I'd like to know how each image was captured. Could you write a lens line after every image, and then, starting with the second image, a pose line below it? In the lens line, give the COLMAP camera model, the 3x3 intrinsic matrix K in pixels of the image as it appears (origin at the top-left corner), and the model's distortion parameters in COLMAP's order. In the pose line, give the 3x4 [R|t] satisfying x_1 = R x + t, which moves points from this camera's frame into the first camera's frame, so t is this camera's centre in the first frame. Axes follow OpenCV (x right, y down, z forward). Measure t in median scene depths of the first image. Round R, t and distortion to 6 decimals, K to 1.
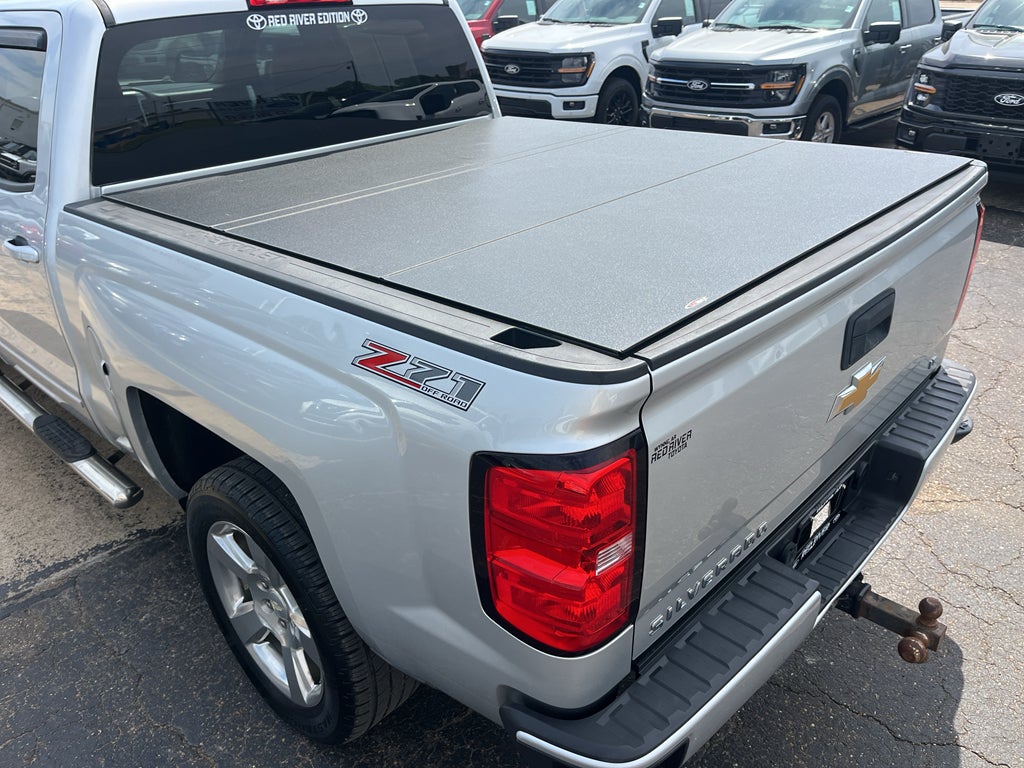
lens RADIAL K [[766.9, 0, 520.1], [0, 766.9, 391.5], [0, 0, 1]] dist [0.076132, -0.105664]
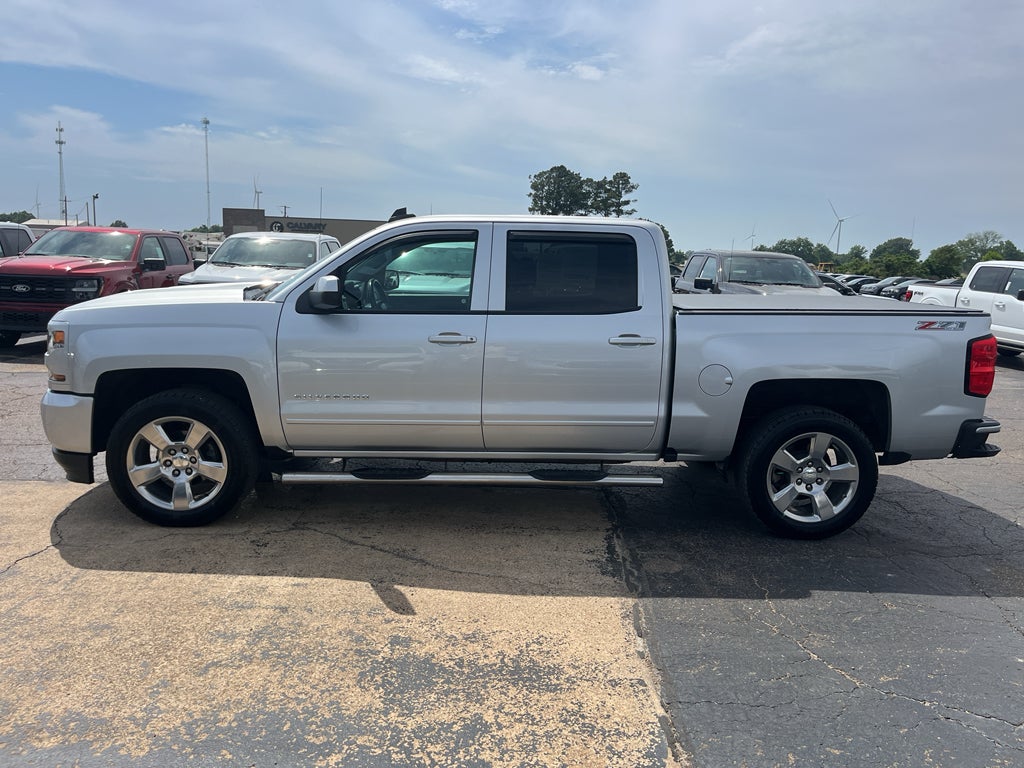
lens RADIAL K [[760.8, 0, 513.2], [0, 760.8, 387.1], [0, 0, 1]] dist [0.057196, -0.064987]
pose [[0.715331, -0.060483, 0.696163, -2.325222], [0.280670, 0.937223, -0.206973, 0.242757], [-0.639942, 0.343446, 0.687400, -0.044050]]
